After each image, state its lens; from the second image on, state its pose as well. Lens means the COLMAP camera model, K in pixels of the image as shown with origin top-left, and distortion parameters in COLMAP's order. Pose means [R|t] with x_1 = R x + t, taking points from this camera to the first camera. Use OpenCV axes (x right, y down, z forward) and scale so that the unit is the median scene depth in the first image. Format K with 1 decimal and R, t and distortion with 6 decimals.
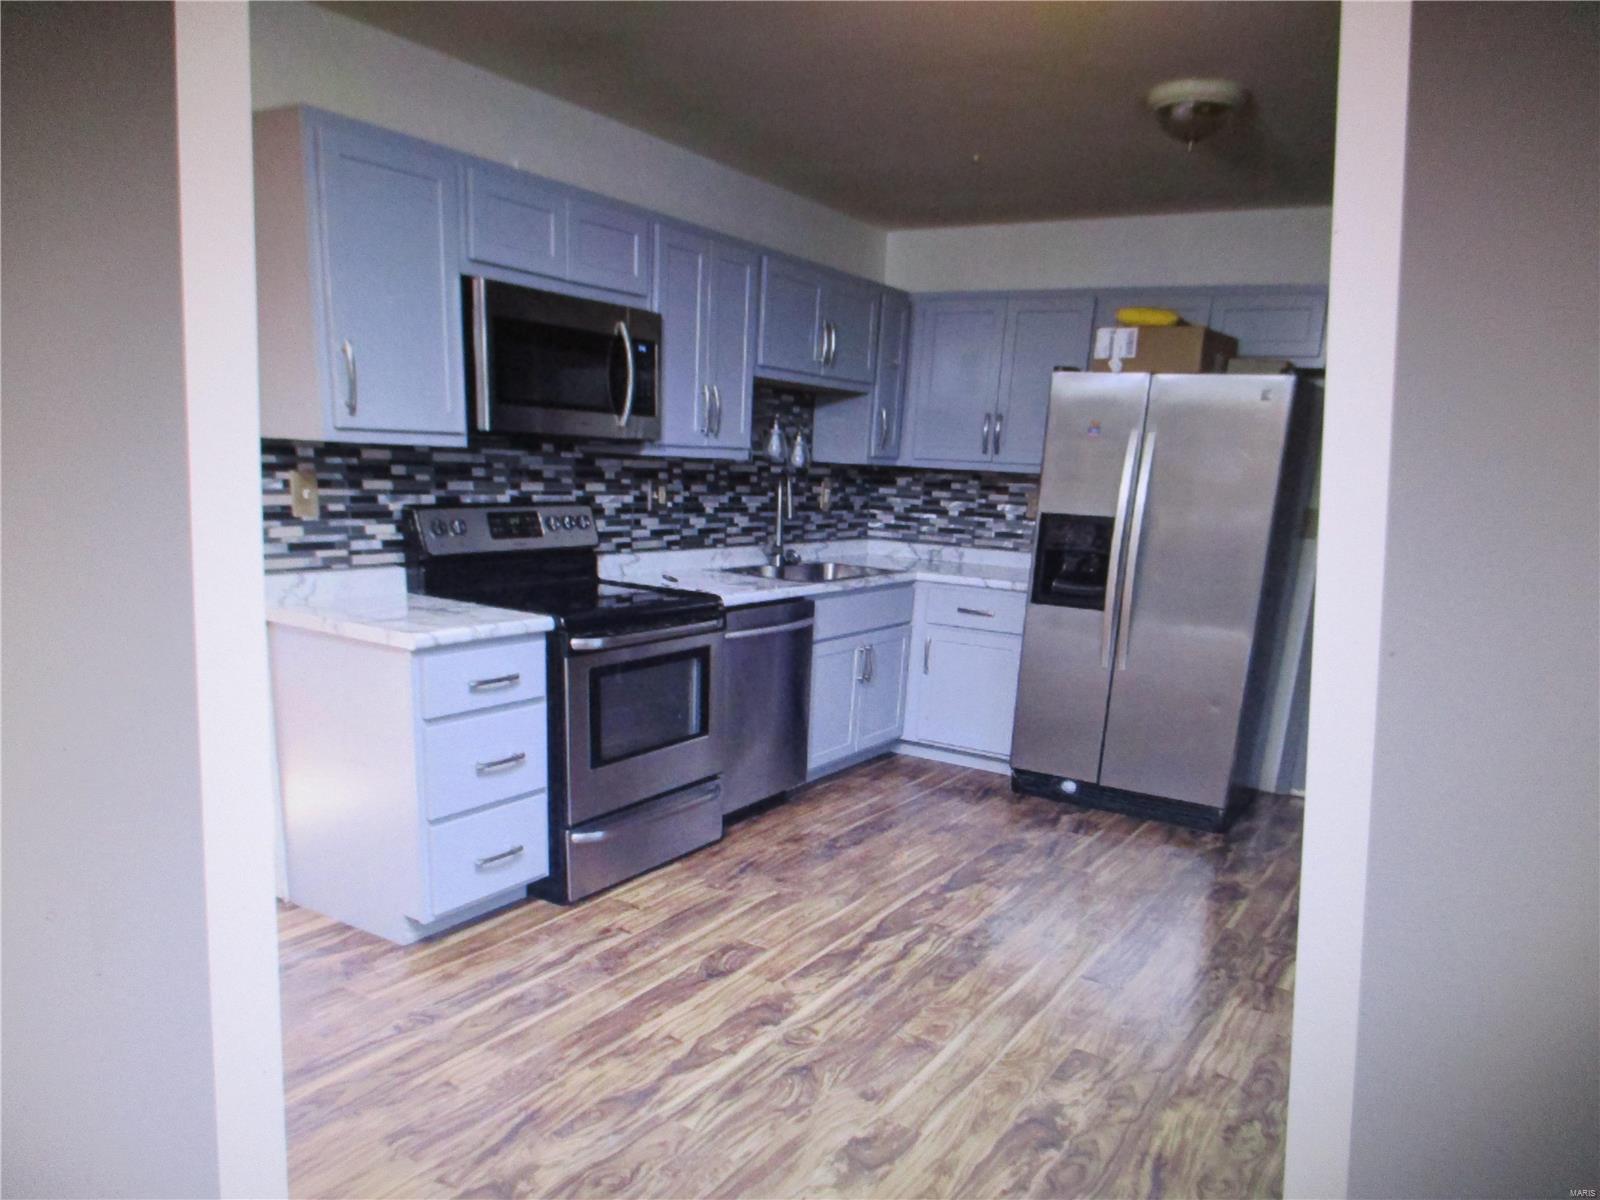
lens RADIAL K [[1161.7, 0, 854.5], [0, 1161.7, 597.0], [0, 0, 1]] dist [-0.001227, -0.003282]
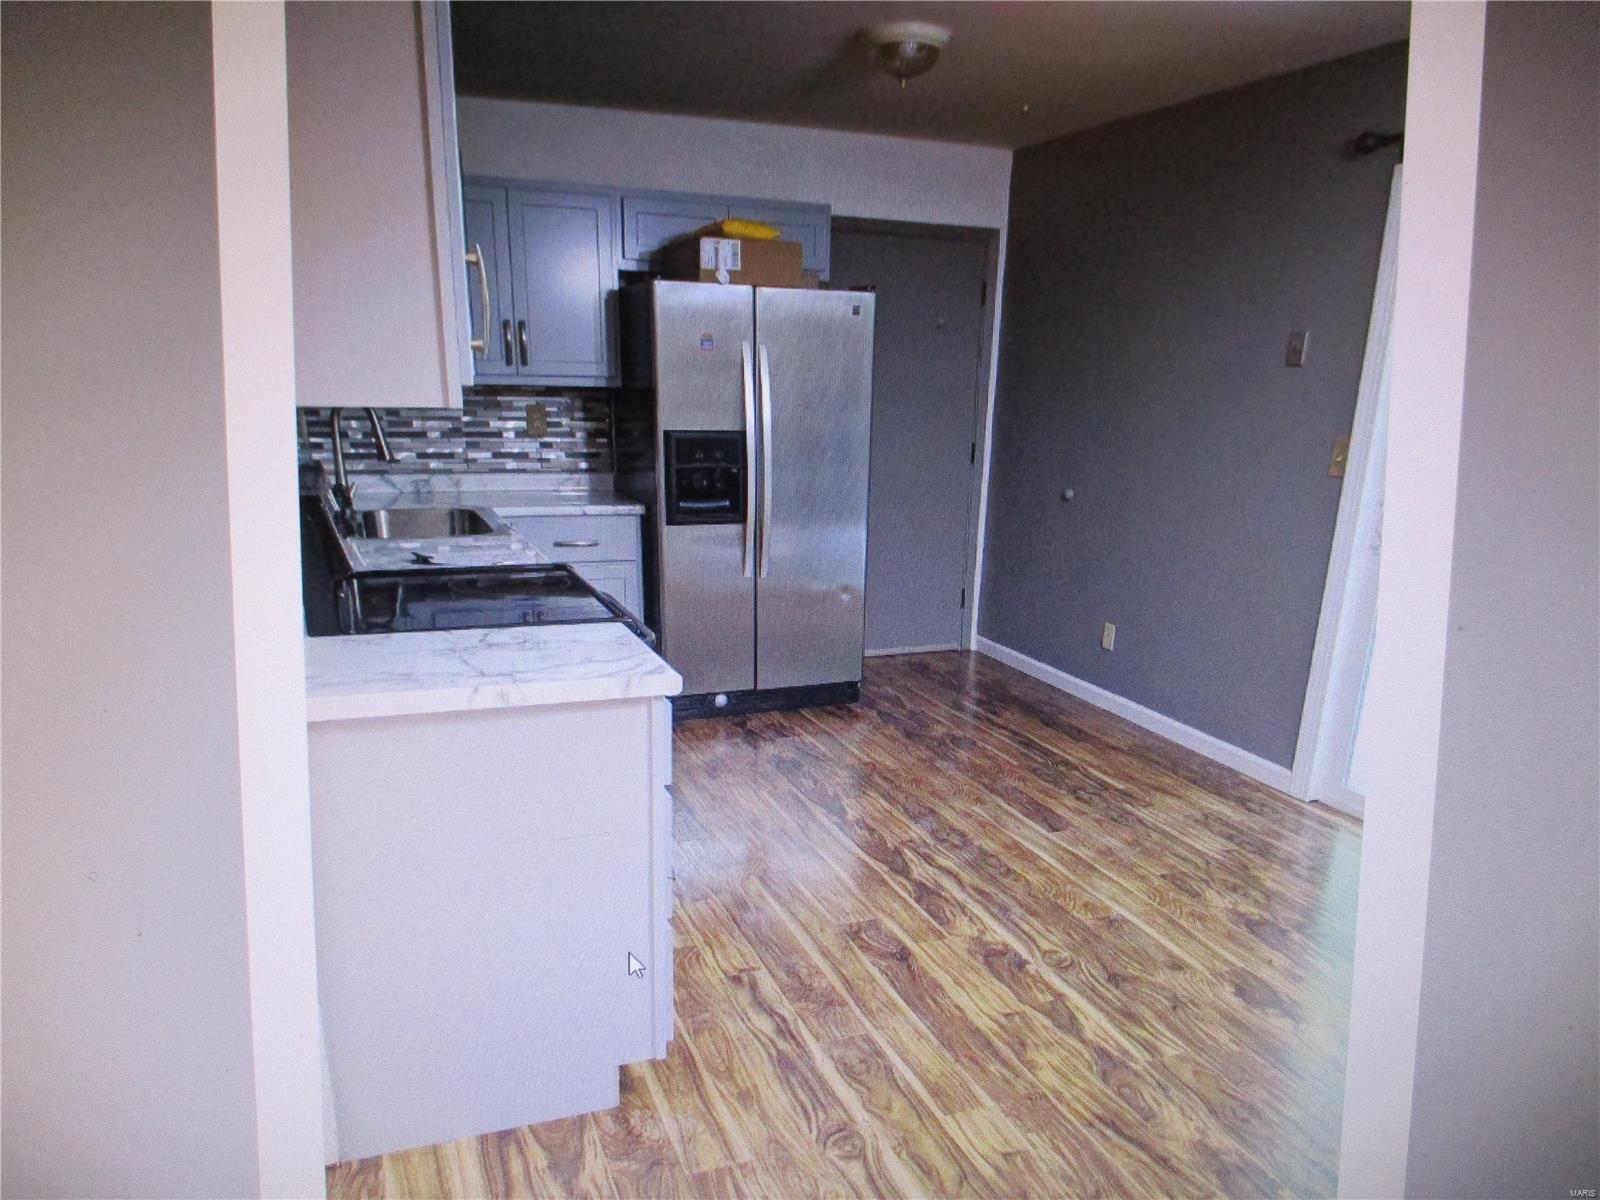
lens RADIAL K [[1161.7, 0, 854.5], [0, 1161.7, 597.0], [0, 0, 1]] dist [-0.001227, -0.003282]
pose [[0.606637, -0.180863, 0.774132, -0.531658], [0.098925, 0.983382, 0.152229, -0.070436], [-0.788800, -0.015766, 0.614448, 0.296471]]
